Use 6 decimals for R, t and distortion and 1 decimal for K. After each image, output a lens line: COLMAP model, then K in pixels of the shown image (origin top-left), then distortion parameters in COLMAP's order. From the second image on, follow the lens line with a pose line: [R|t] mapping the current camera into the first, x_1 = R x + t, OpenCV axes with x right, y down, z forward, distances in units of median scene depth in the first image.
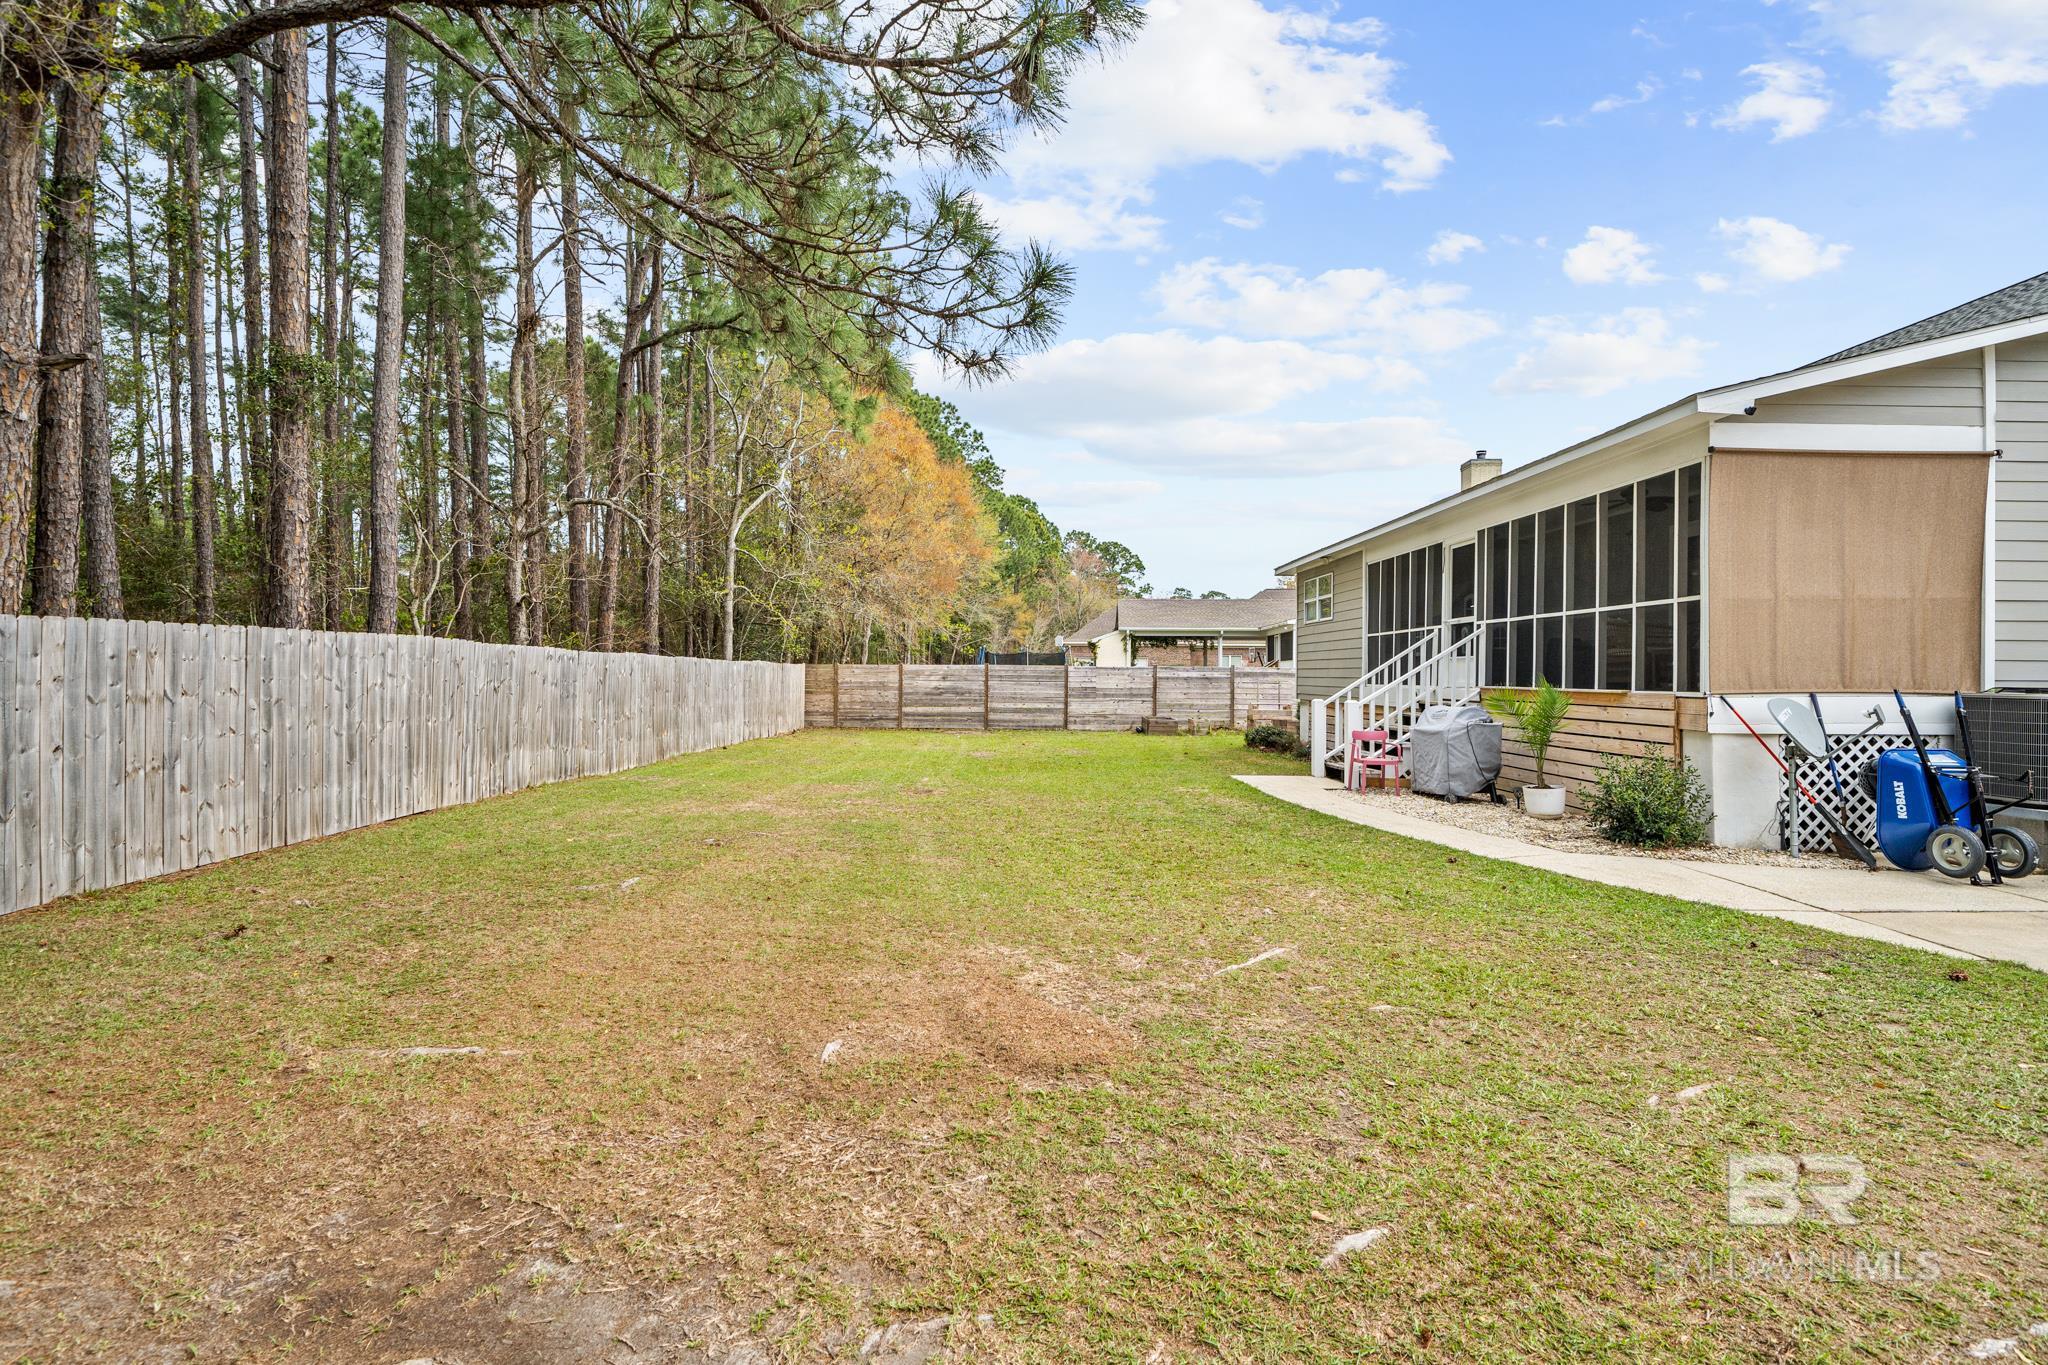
lens RADIAL K [[955.5, 0, 1004.0], [0, 955.5, 665.7], [0, 0, 1]] dist [-0.001192, 0.001028]
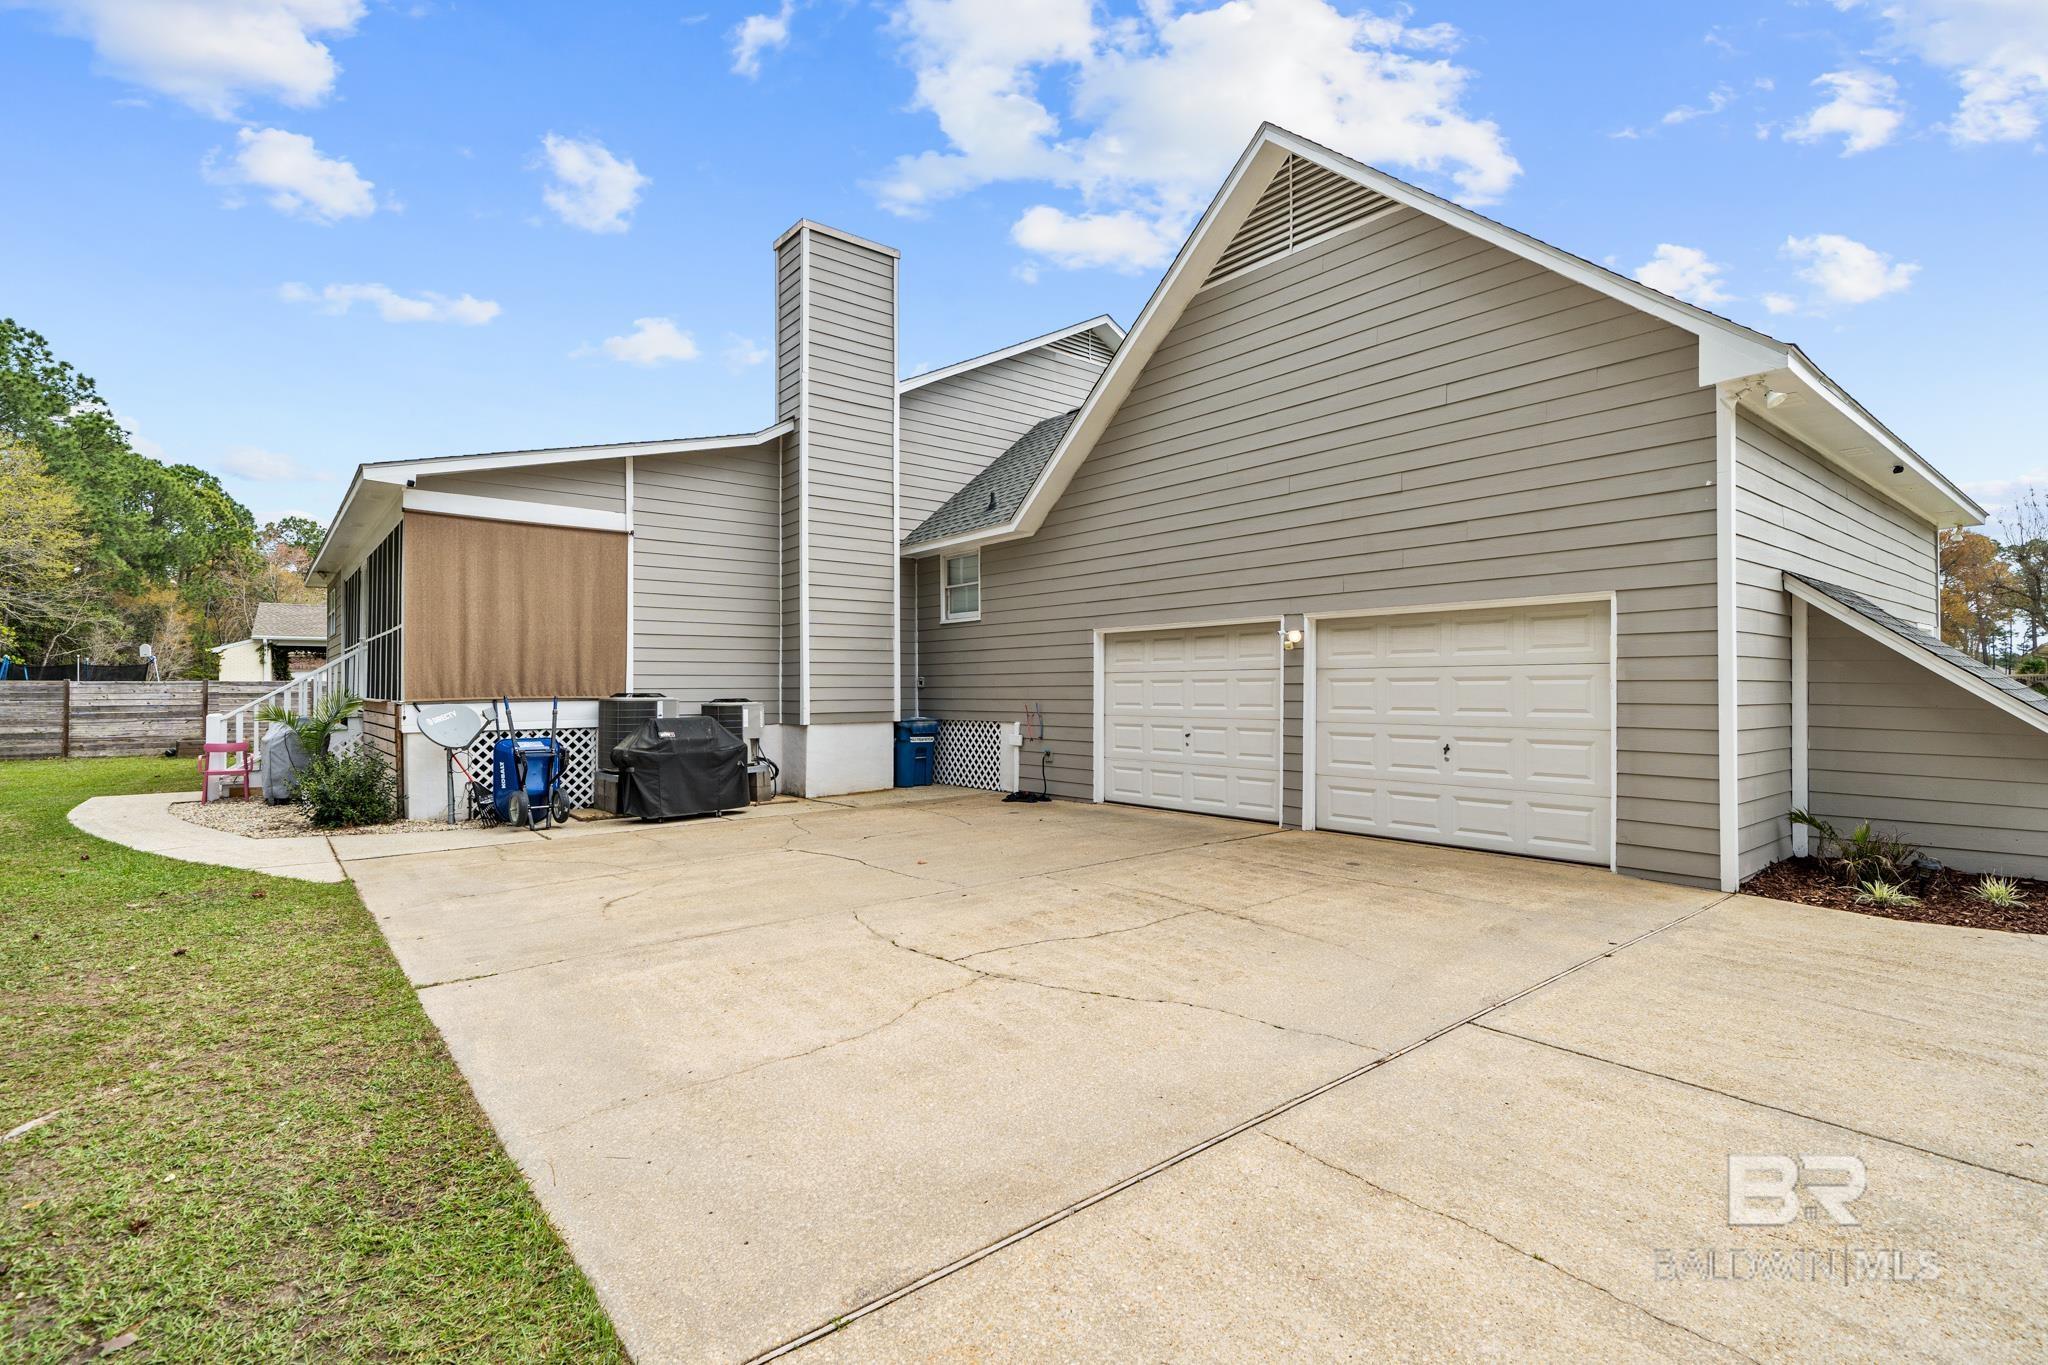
lens RADIAL K [[955.5, 0, 1021.6], [0, 955.5, 678.0], [0, 0, 1]] dist [-0.001192, 0.001028]
pose [[0.784255, -0.004841, 0.620420, 0.204072], [0.004411, 0.999988, 0.002228, -0.000709], [-0.620423, 0.000989, 0.784266, -0.172781]]
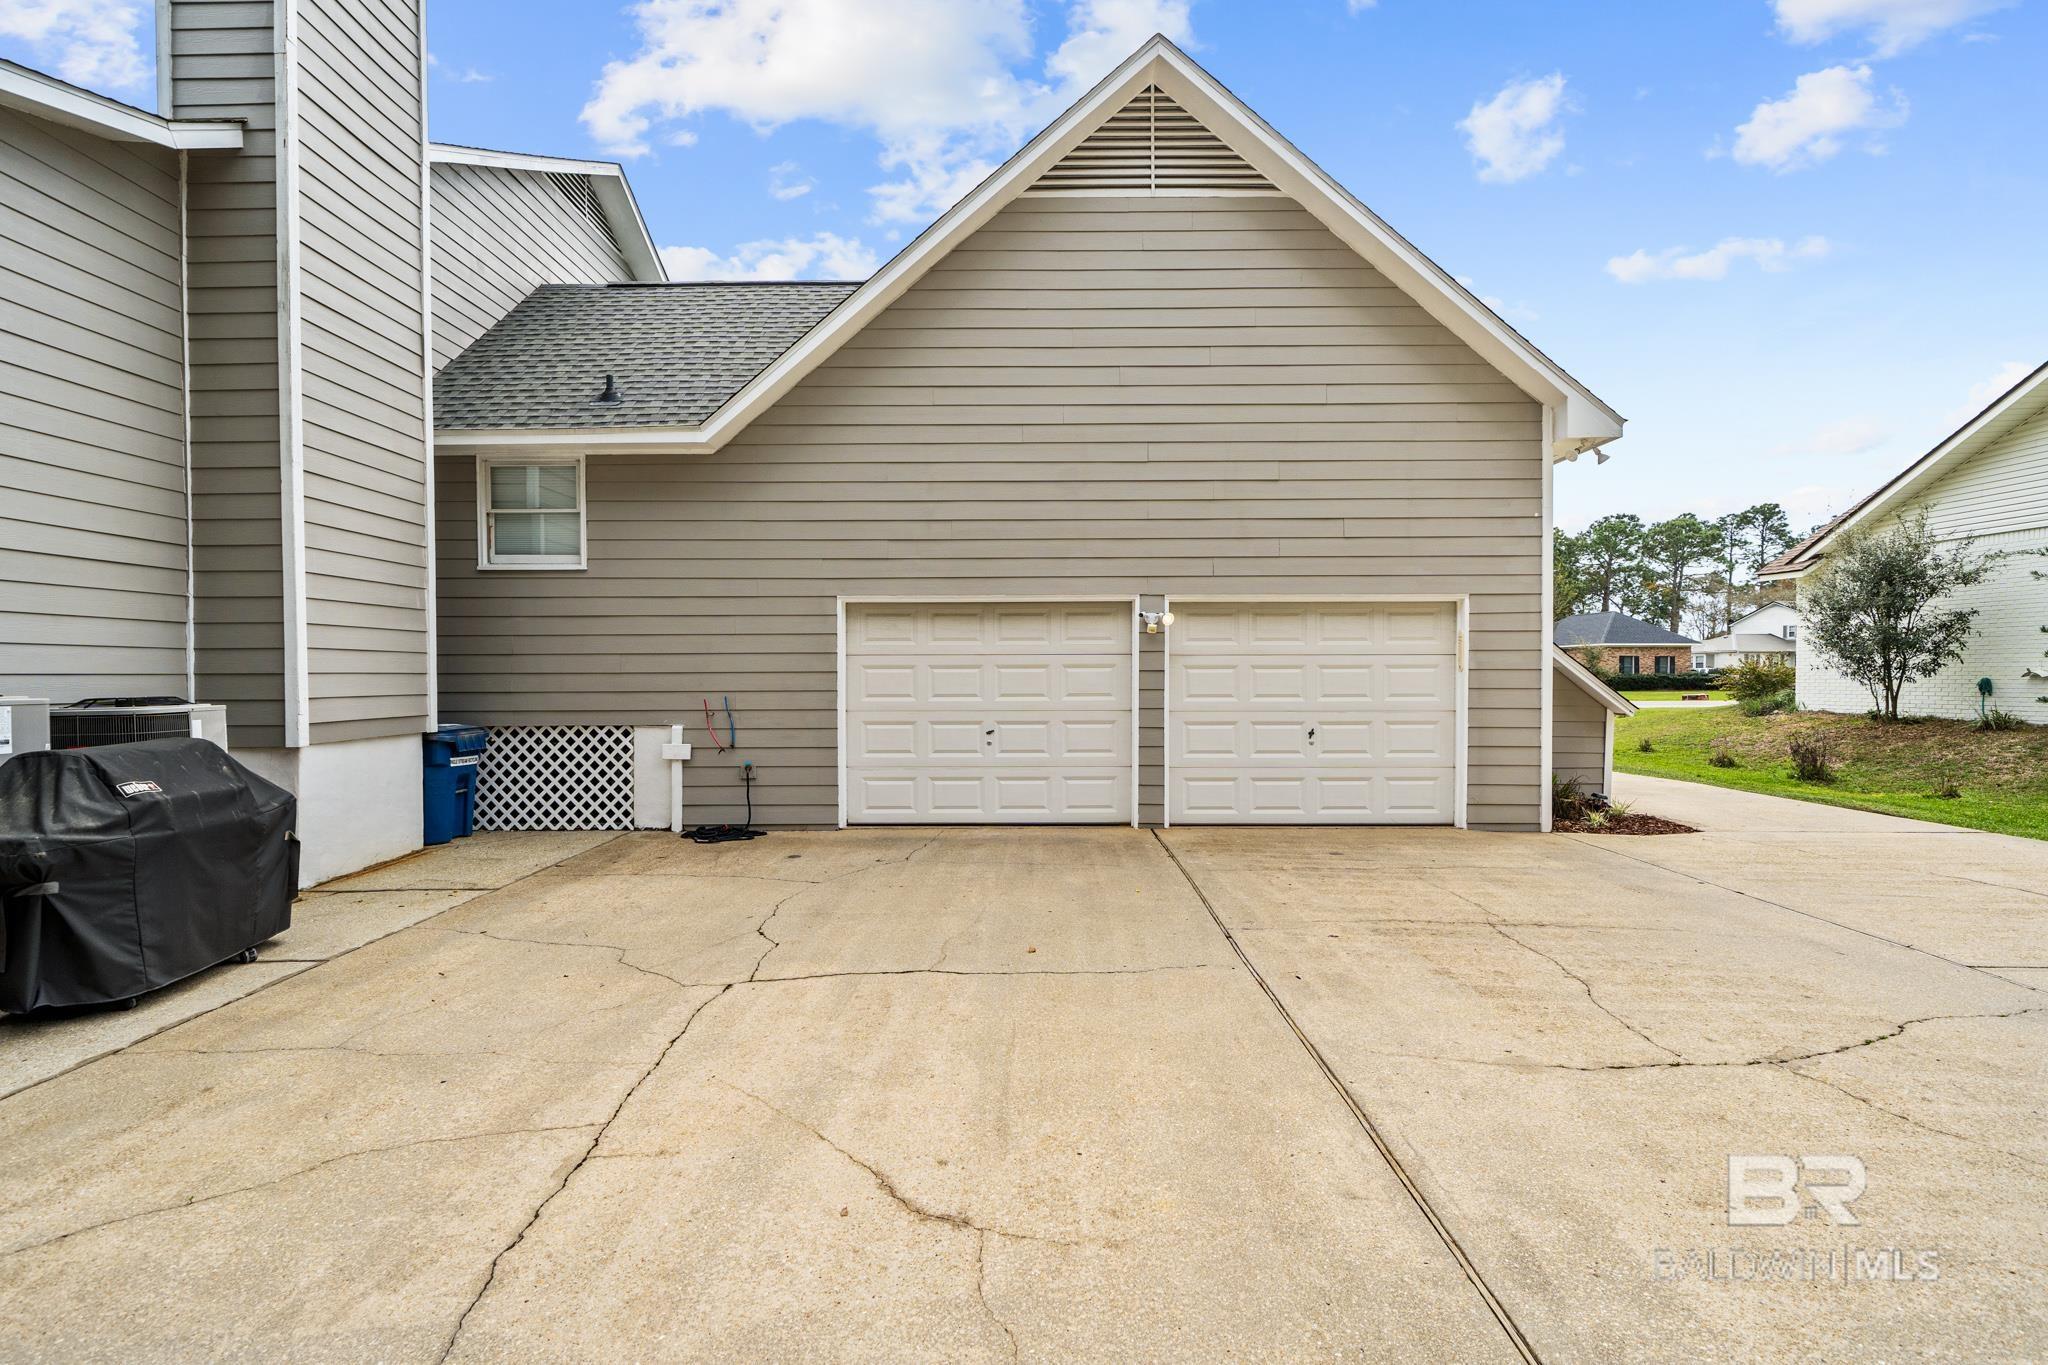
lens RADIAL K [[955.5, 0, 1020.8], [0, 955.5, 692.2], [0, 0, 1]] dist [-0.001192, 0.001028]
pose [[0.020014, -0.027620, 0.999418, 0.170896], [-0.007689, 0.999585, 0.027778, 0.001738], [-0.999770, -0.008241, 0.019793, 0.134570]]
